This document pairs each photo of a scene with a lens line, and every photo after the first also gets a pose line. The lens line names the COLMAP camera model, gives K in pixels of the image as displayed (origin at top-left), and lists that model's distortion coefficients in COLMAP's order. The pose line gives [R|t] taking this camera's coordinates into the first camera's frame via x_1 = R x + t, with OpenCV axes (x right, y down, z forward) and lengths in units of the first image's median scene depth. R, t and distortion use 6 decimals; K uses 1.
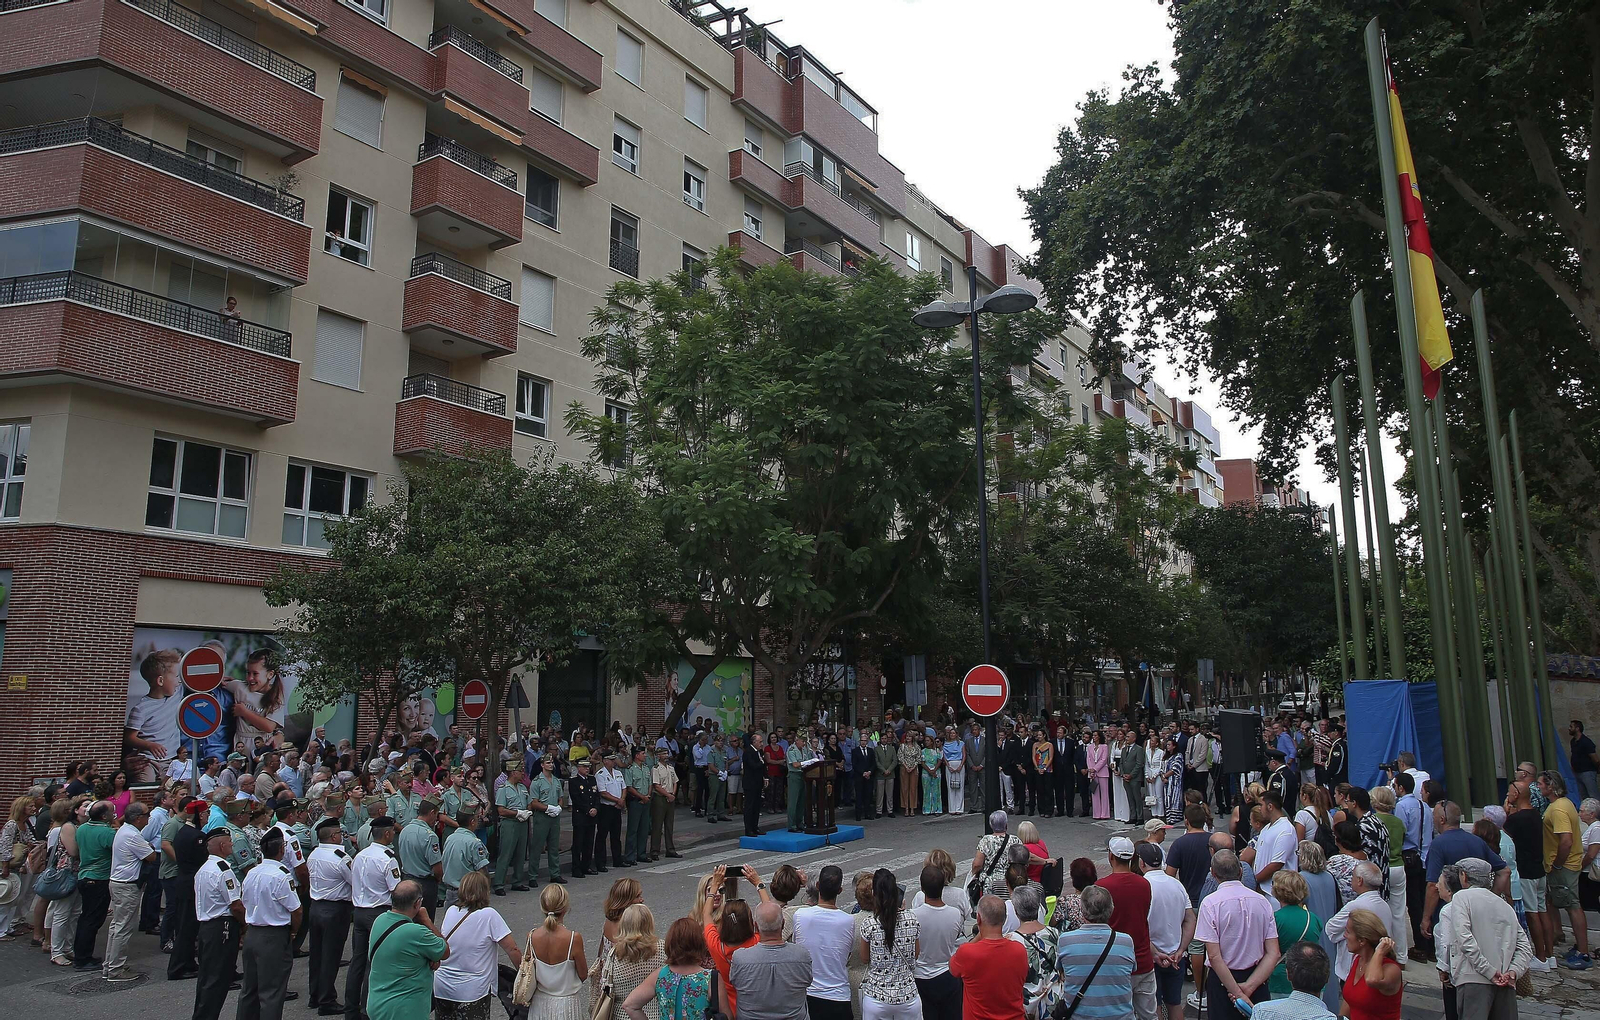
lens RADIAL K [[1123.5, 0, 802.0], [0, 1123.5, 497.3], [0, 0, 1]] dist [-0.046183, 0.008881]
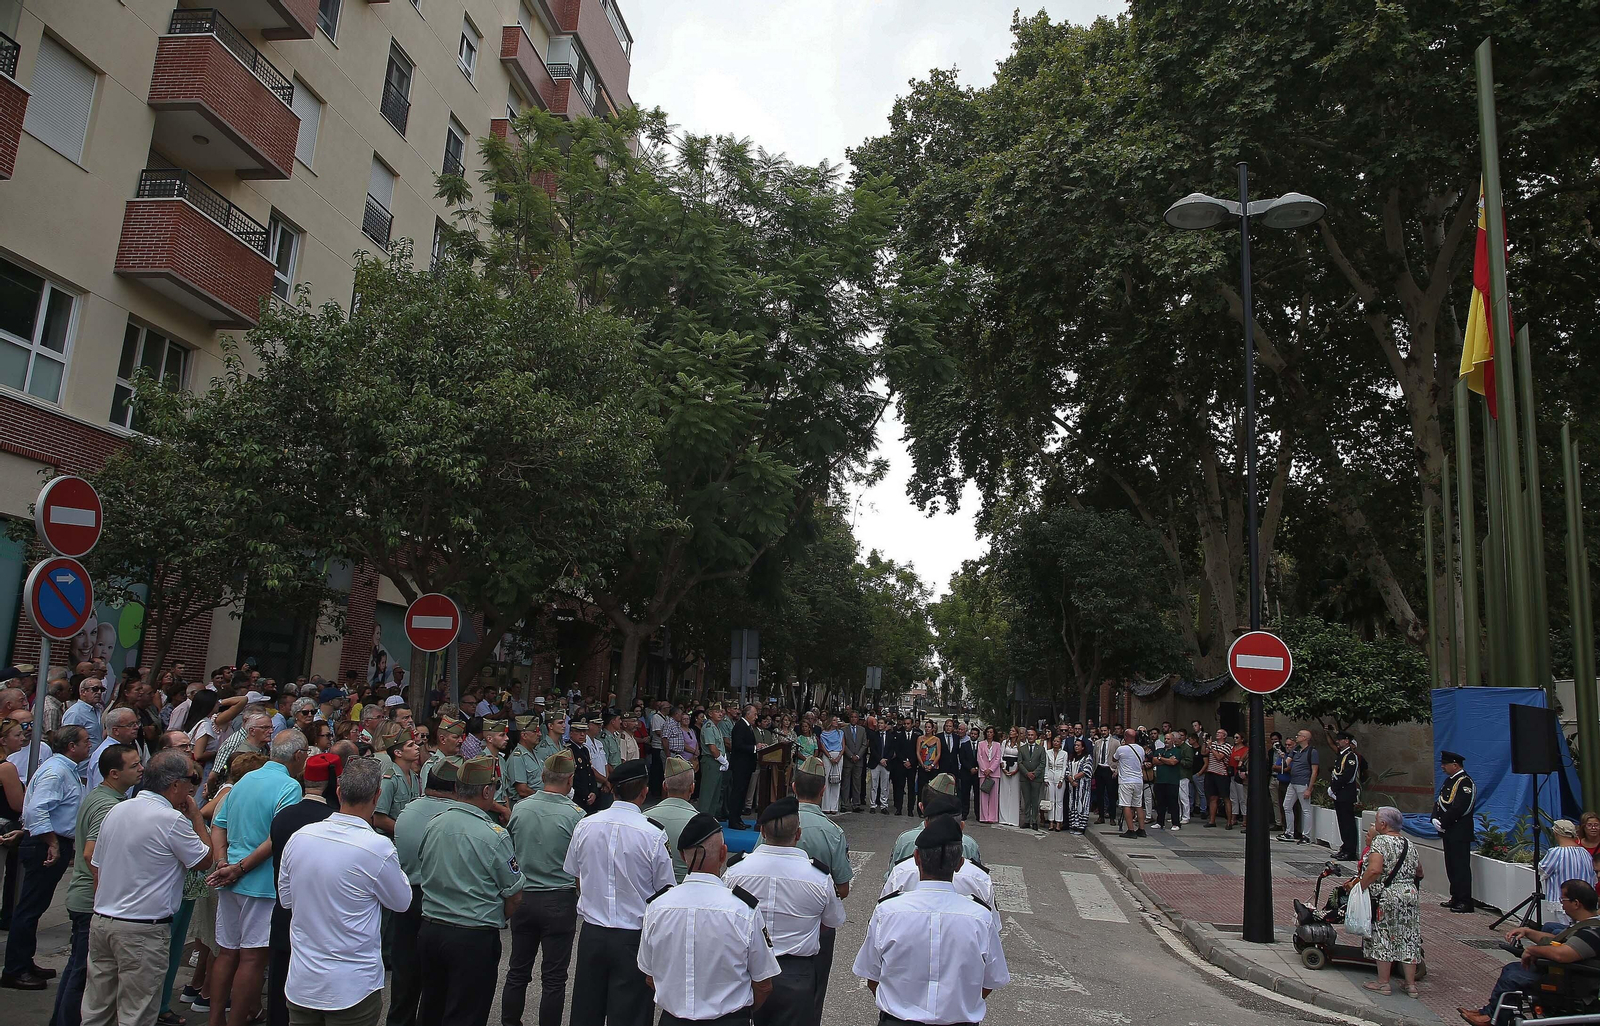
lens RADIAL K [[1123.5, 0, 798.6], [0, 1123.5, 511.5], [0, 0, 1]] dist [-0.046183, 0.008881]
pose [[0.904527, 0.137872, 0.403512, -0.234564], [-0.143532, 0.989511, -0.016348, 0.059372], [-0.401534, -0.043130, 0.914828, 0.188992]]
